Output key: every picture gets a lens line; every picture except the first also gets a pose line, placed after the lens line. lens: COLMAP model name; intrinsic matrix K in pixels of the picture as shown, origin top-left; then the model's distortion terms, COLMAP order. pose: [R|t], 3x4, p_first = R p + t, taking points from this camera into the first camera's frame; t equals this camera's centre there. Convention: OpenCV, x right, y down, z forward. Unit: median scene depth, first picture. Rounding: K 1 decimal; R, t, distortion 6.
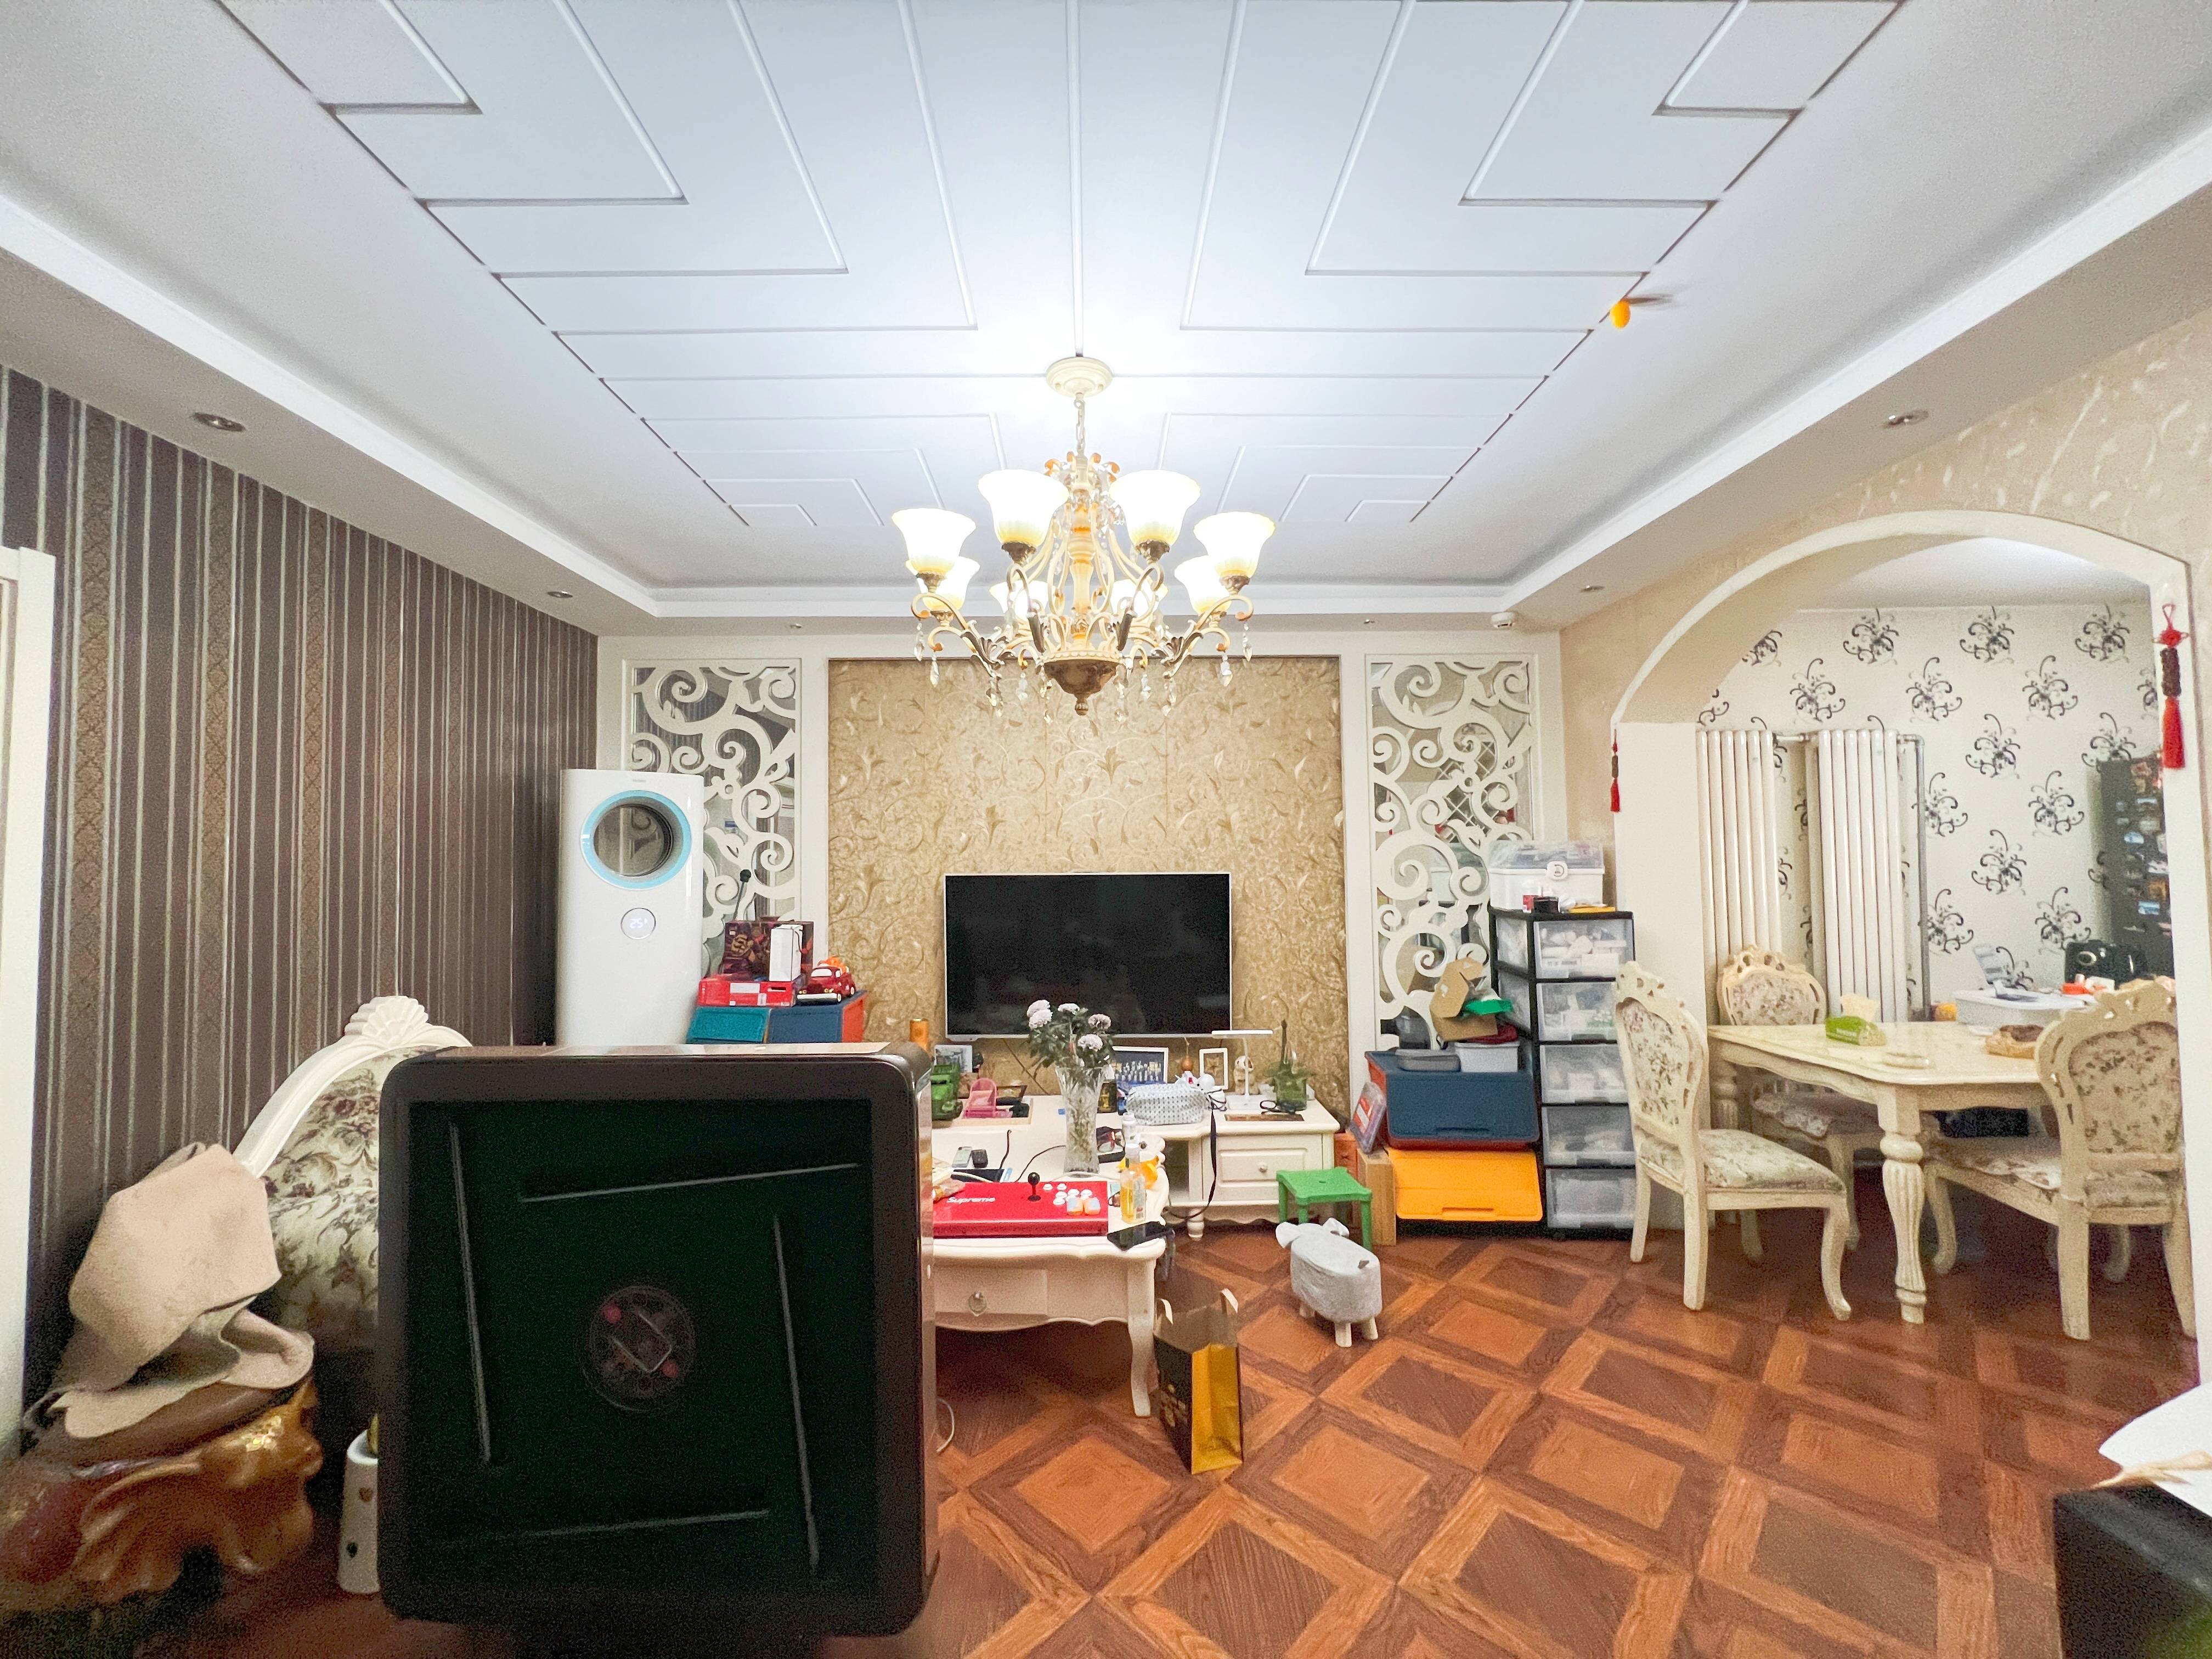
lens RADIAL K [[884.0, 0, 1107.5], [0, 884.0, 829.9], [0, 0, 1]] dist [0.001314, 0.000027]
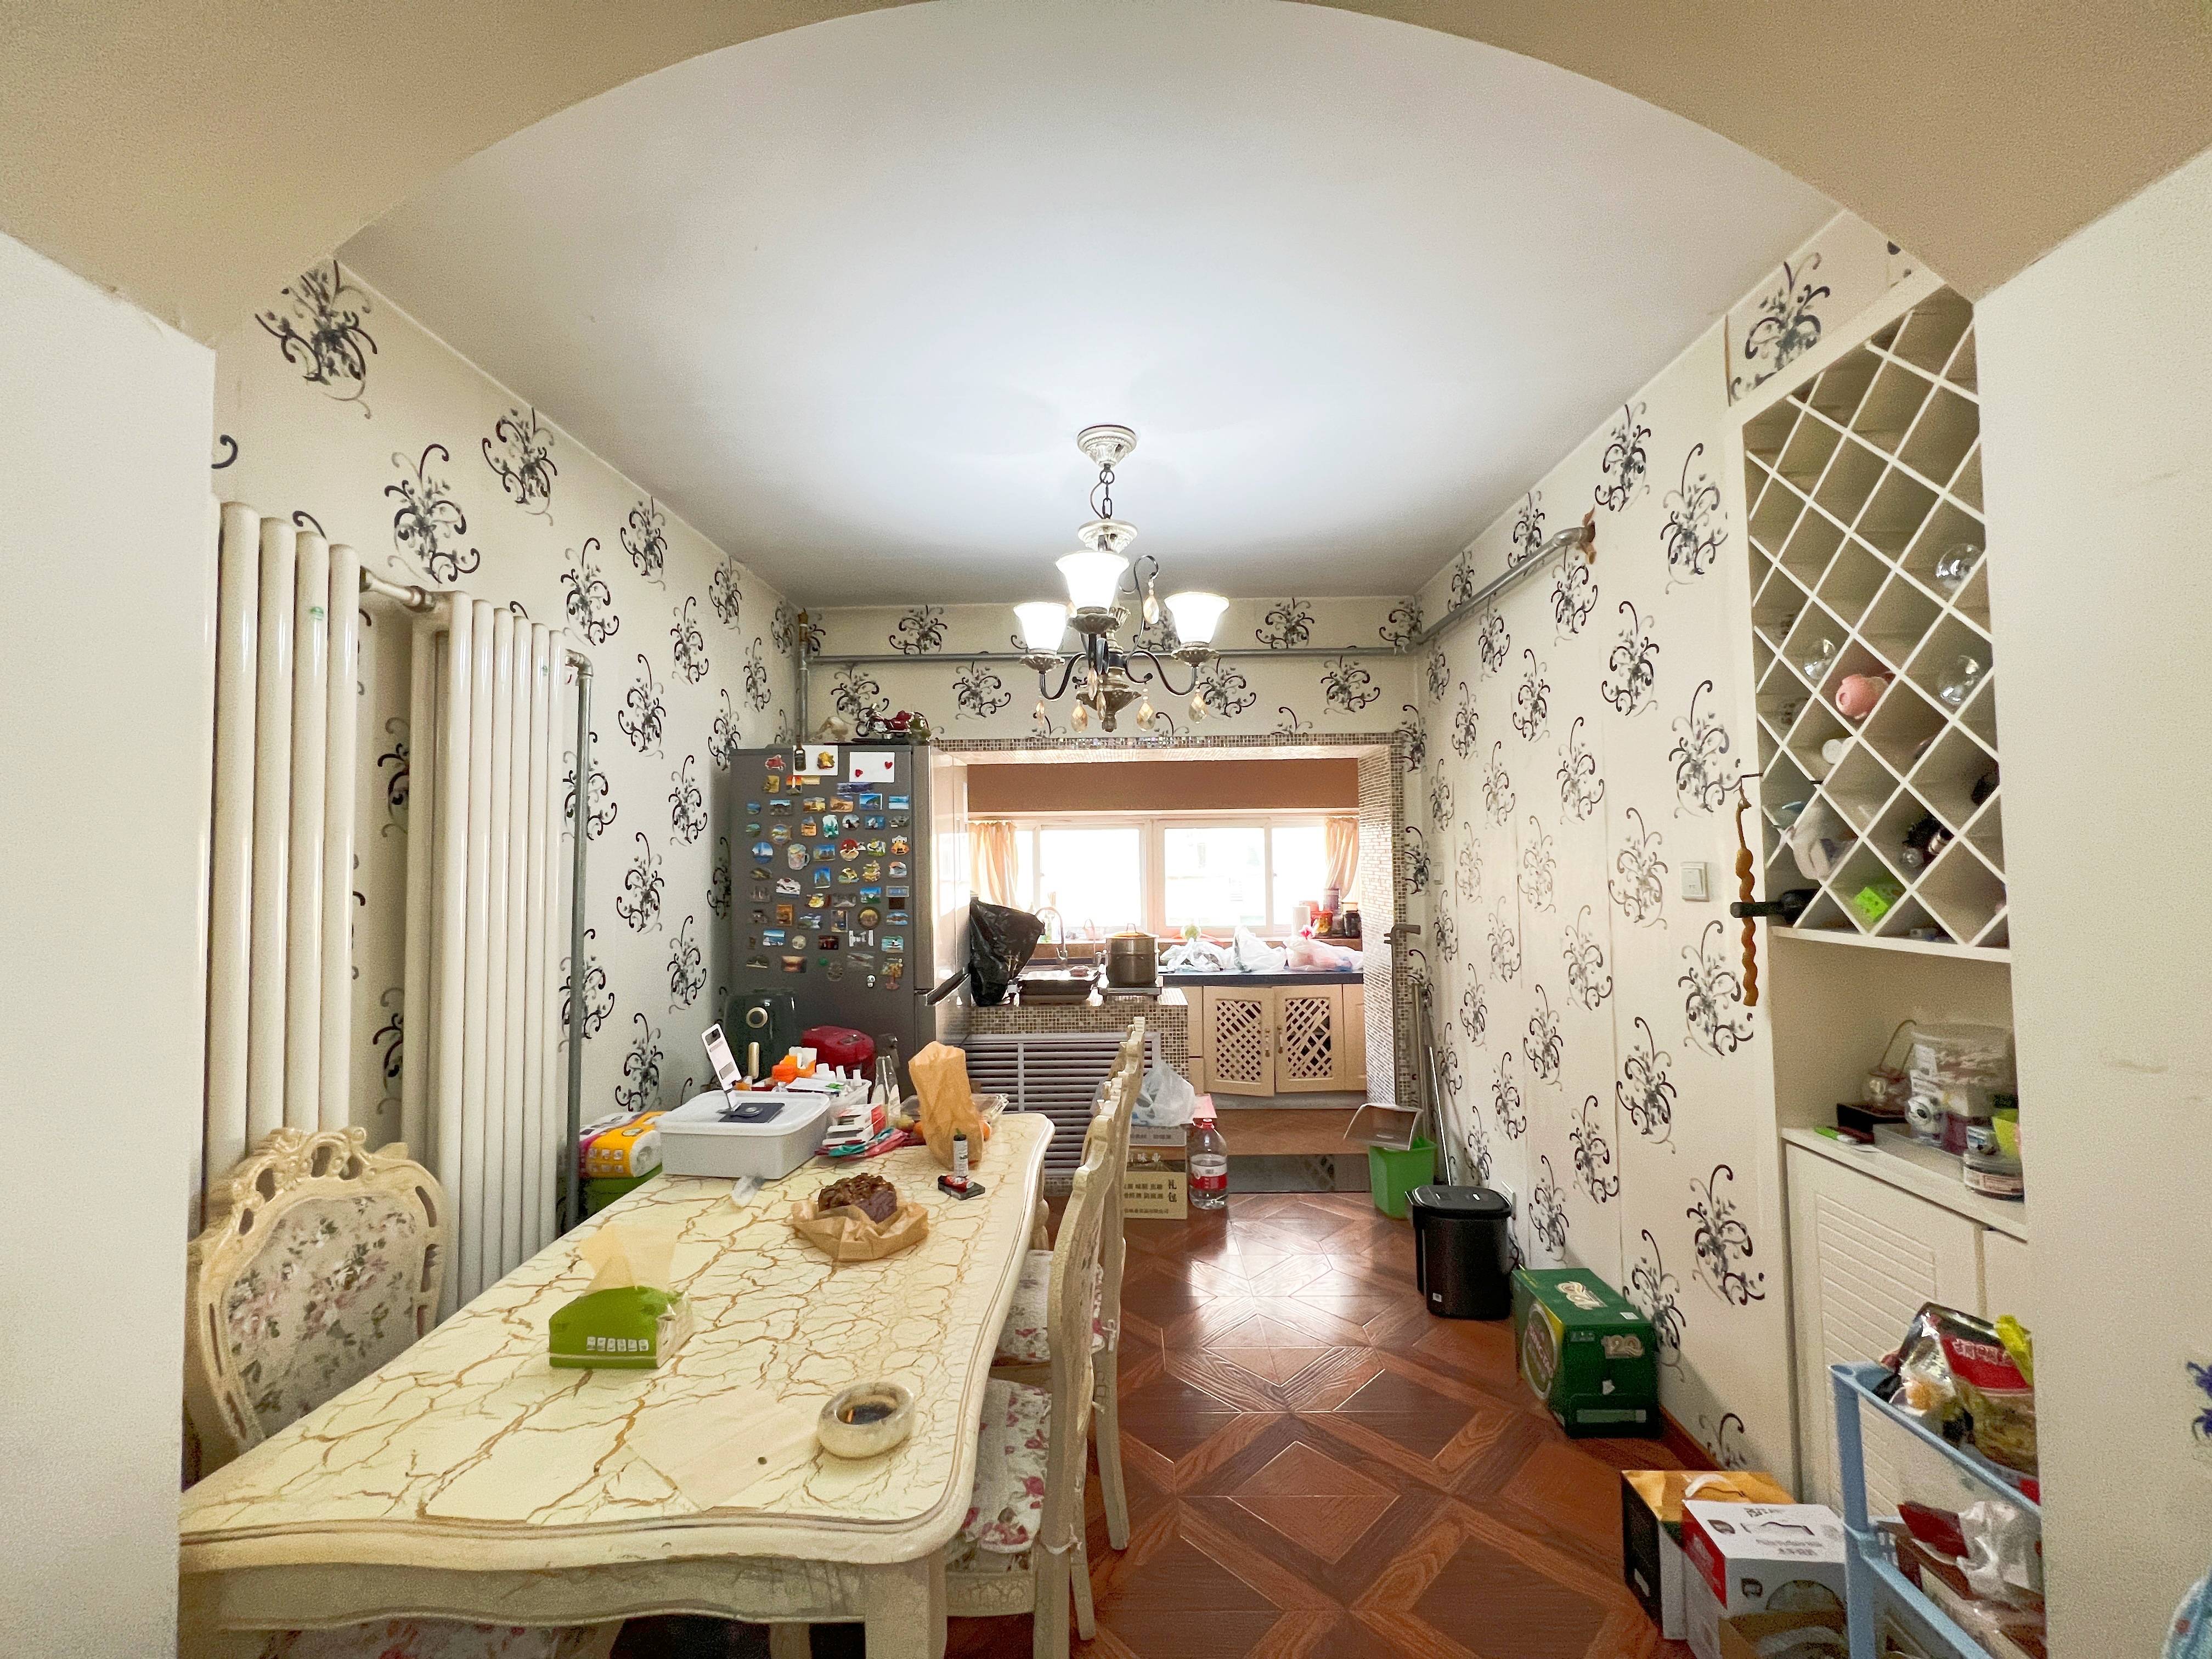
lens RADIAL K [[884.0, 0, 1109.3], [0, 884.0, 824.3], [0, 0, 1]] dist [0.001314, 0.000027]
pose [[0.040799, 0.051493, 0.997840, 0.378903], [-0.027606, 0.998348, -0.050390, 0.017771], [-0.998786, -0.025490, 0.042153, 0.648078]]
